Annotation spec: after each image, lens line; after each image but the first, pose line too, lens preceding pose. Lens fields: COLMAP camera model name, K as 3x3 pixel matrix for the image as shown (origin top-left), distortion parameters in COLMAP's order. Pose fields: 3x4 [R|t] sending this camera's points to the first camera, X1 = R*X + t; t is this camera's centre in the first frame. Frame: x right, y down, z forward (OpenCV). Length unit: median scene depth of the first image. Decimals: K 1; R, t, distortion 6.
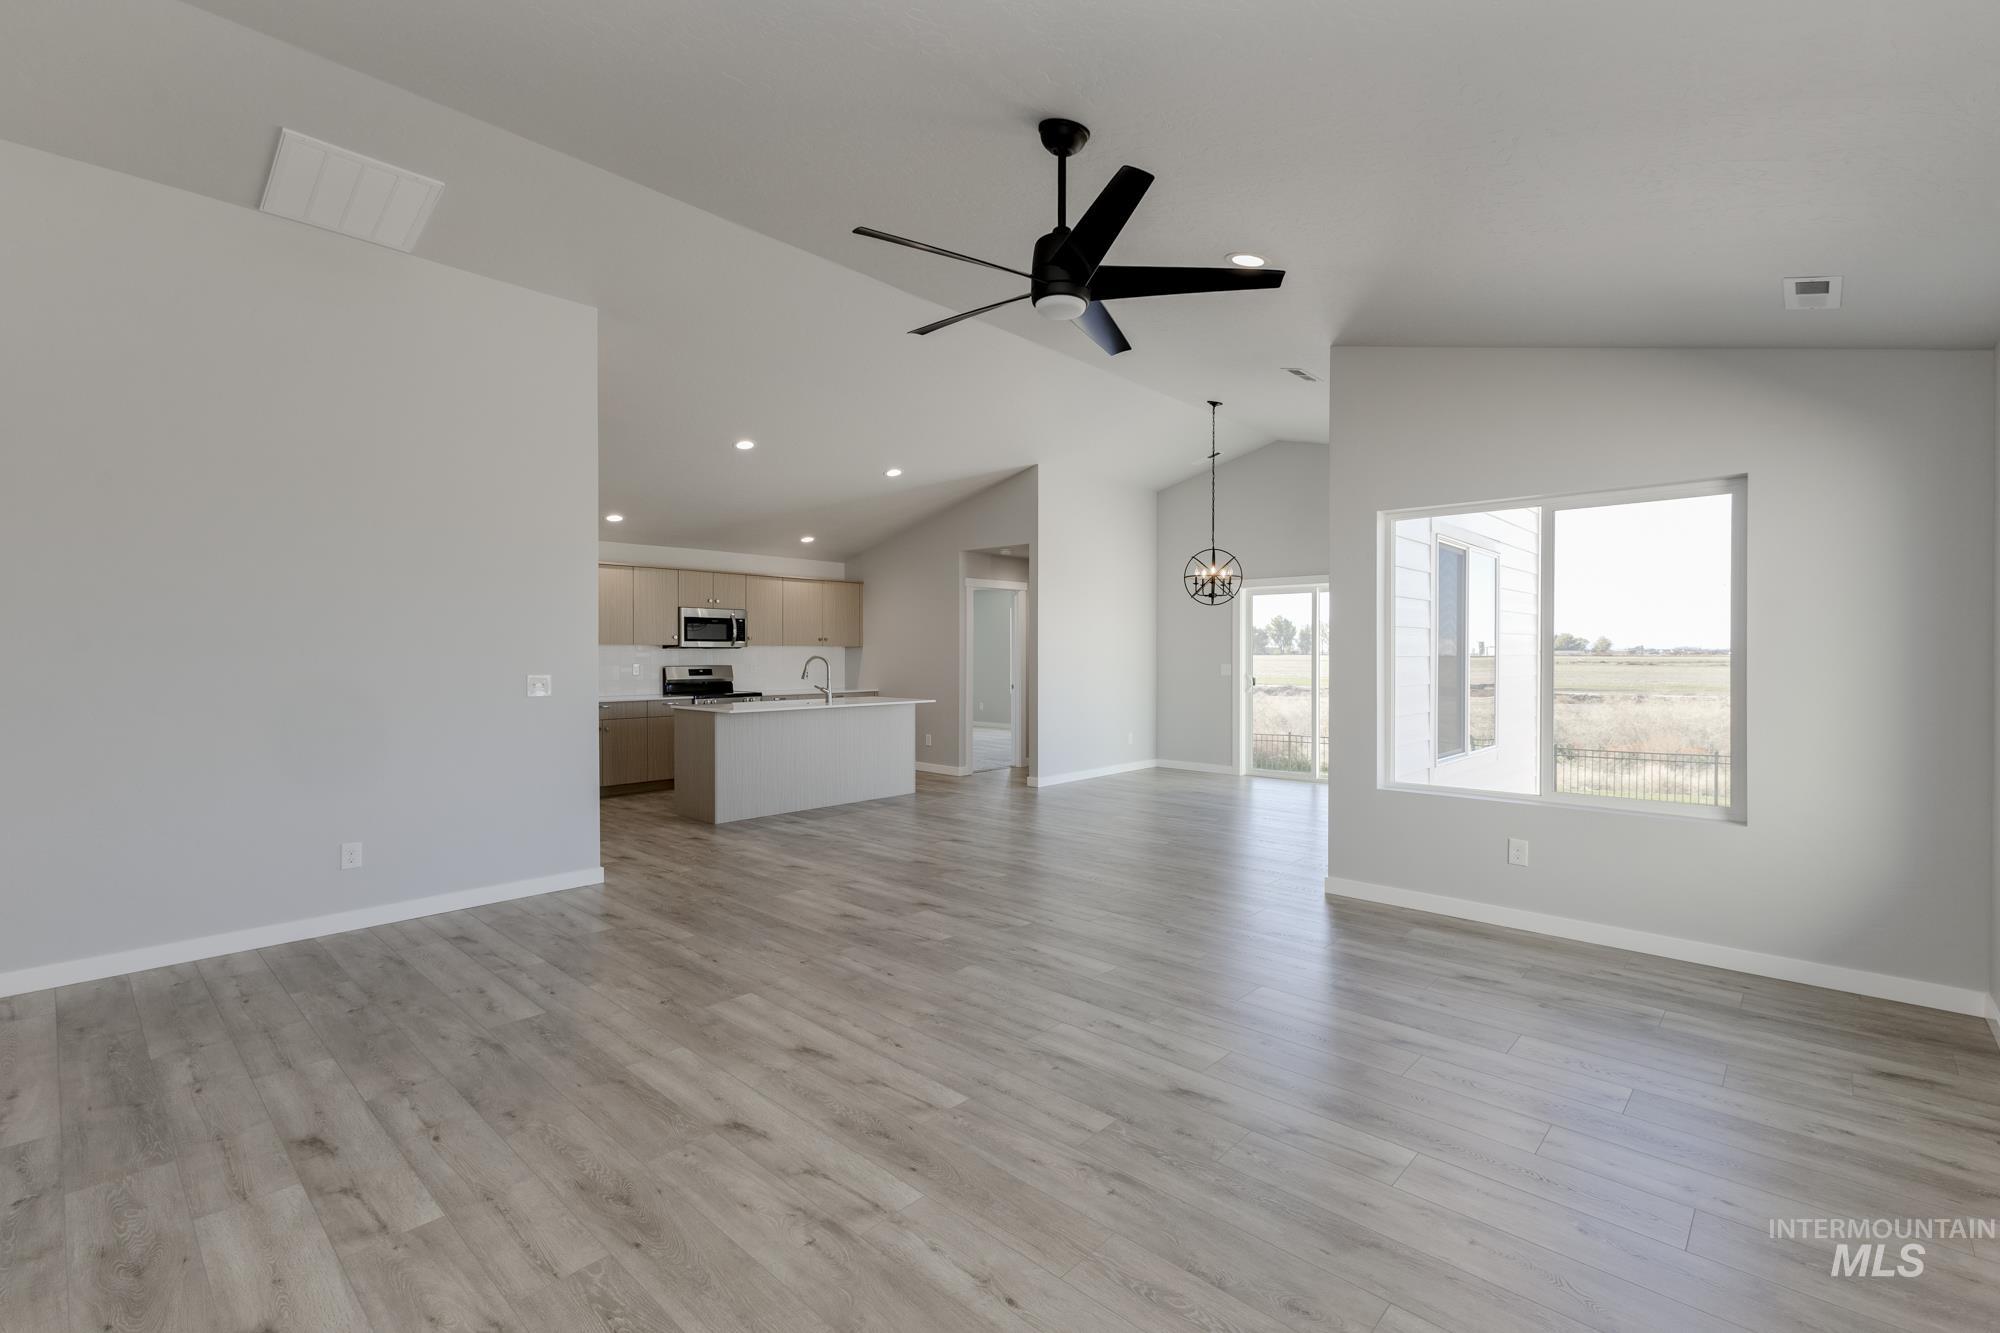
lens RADIAL K [[877.0, 0, 991.8], [0, 877.0, 659.3], [0, 0, 1]] dist [-0.000200, -0.000369]
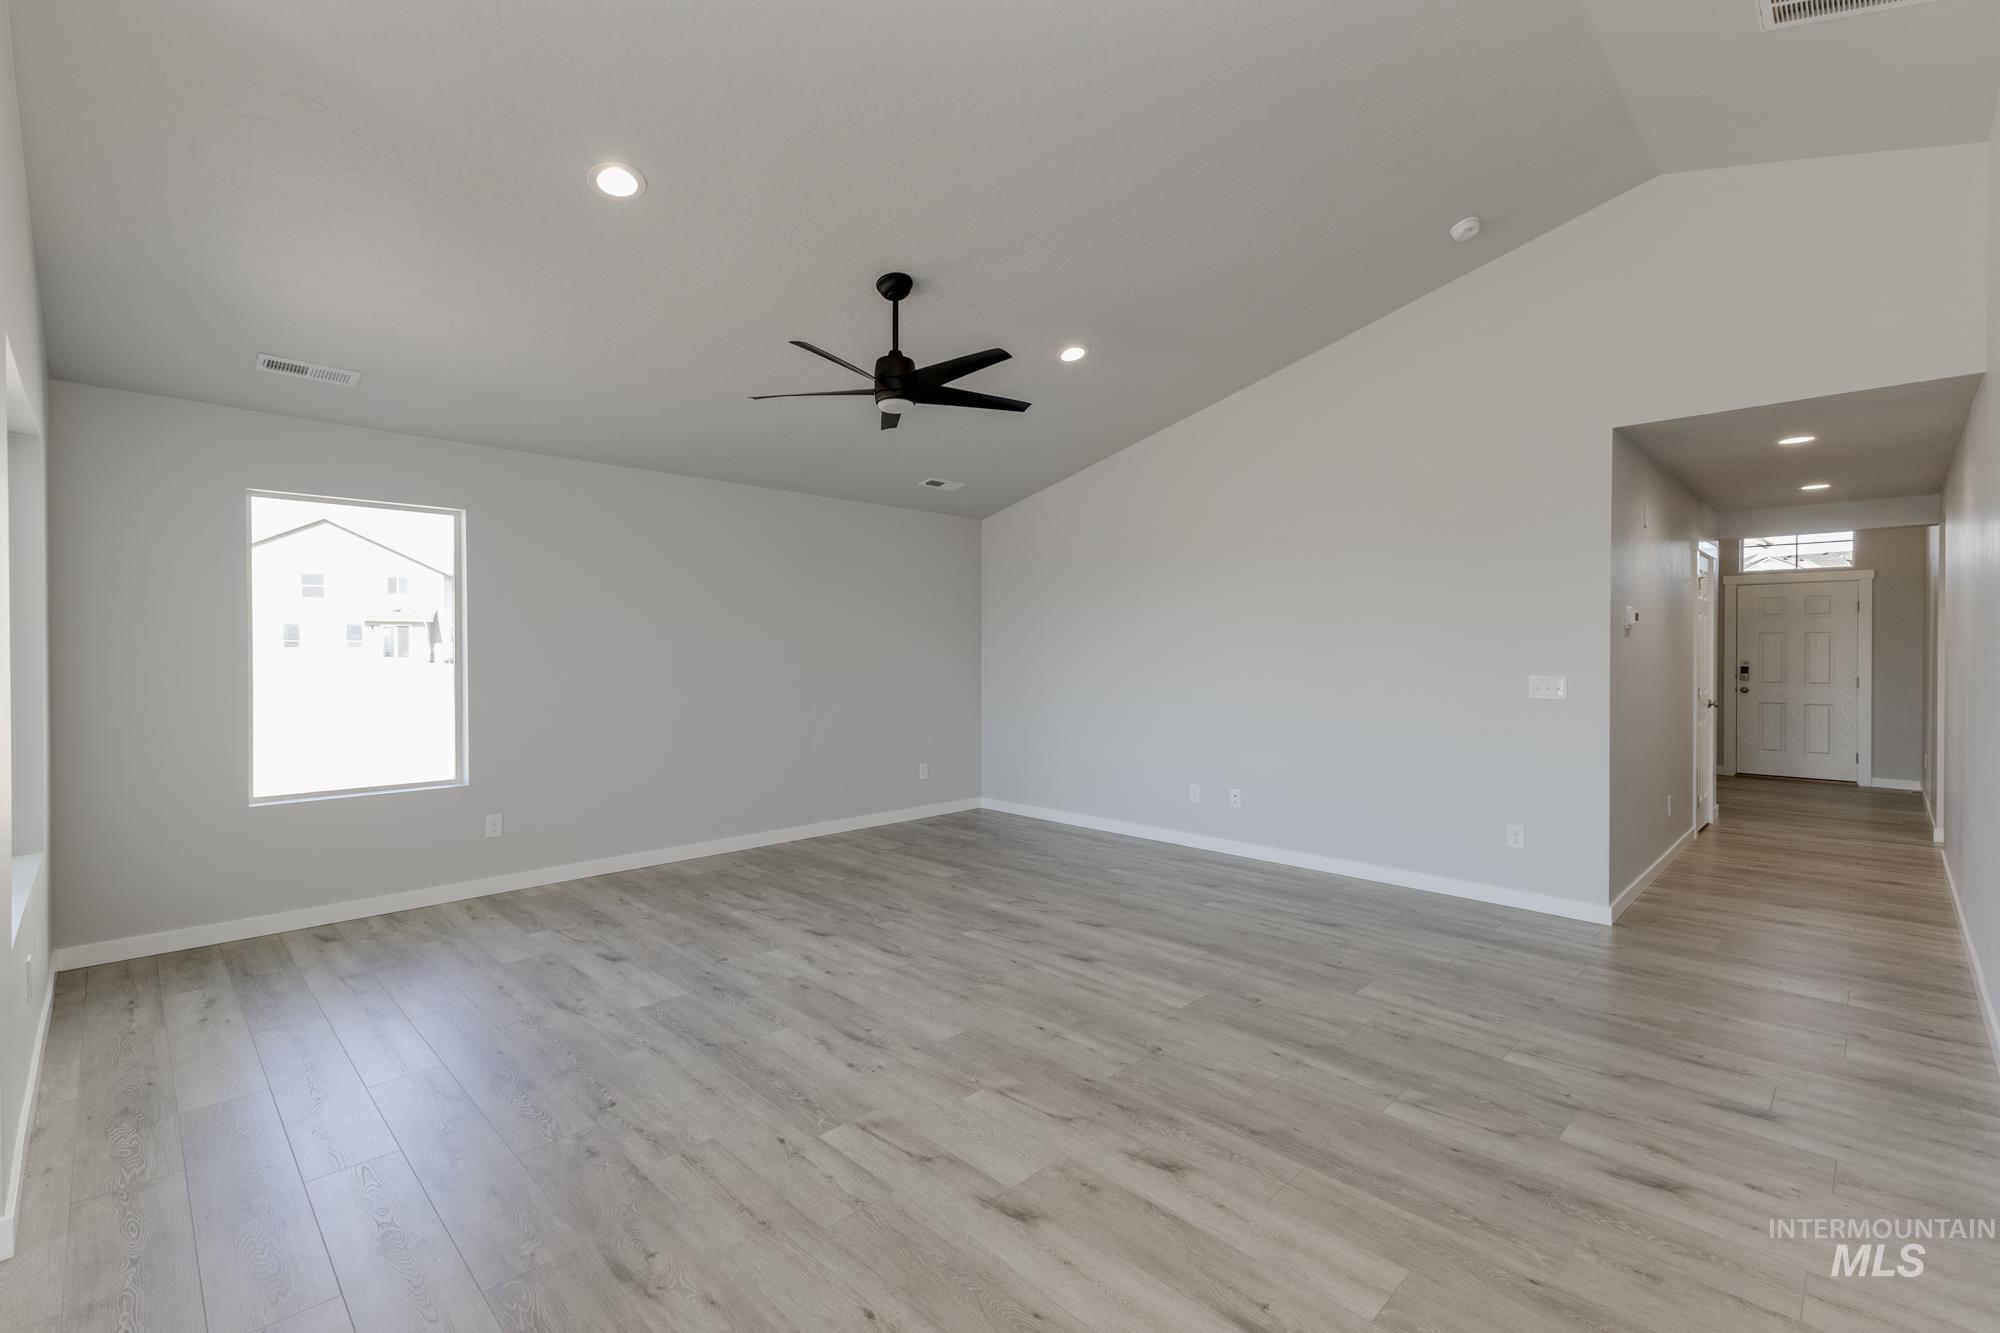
lens RADIAL K [[877.0, 0, 991.8], [0, 877.0, 659.3], [0, 0, 1]] dist [-0.000200, -0.000369]
pose [[-0.999182, -0.001831, 0.040407, -0.112741], [-0.001177, 0.999868, 0.016183, -0.014038], [-0.040432, 0.016122, -0.999052, 2.027650]]
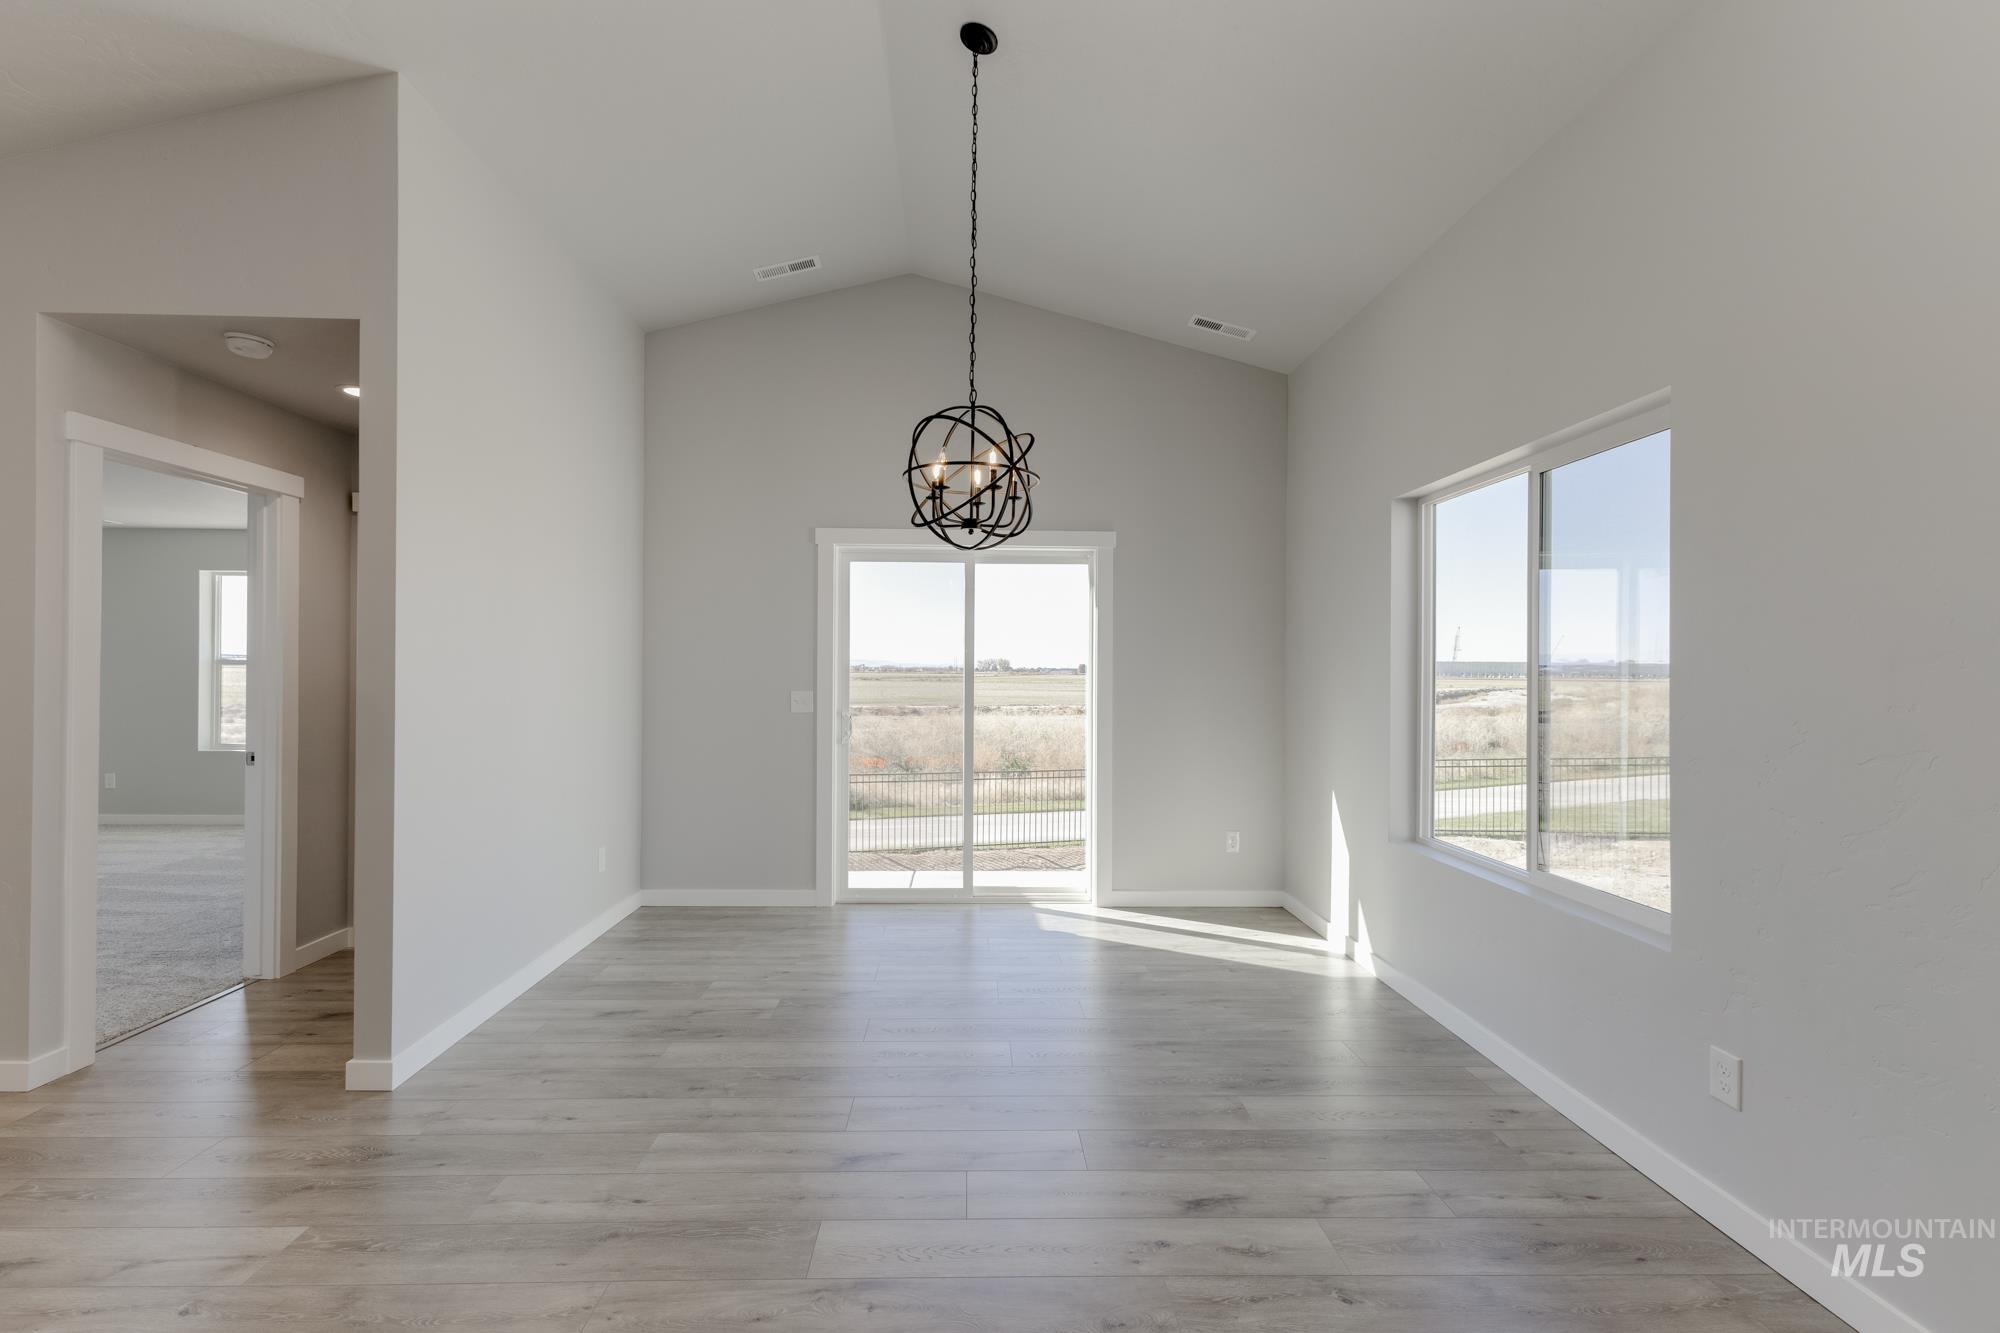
lens RADIAL K [[877.0, 0, 991.8], [0, 877.0, 659.3], [0, 0, 1]] dist [-0.000200, -0.000369]
pose [[0.709772, 0.014742, 0.704278, -0.049841], [-0.002241, 0.999823, -0.018671, -0.011107], [-0.704428, 0.011674, 0.709679, 1.634812]]
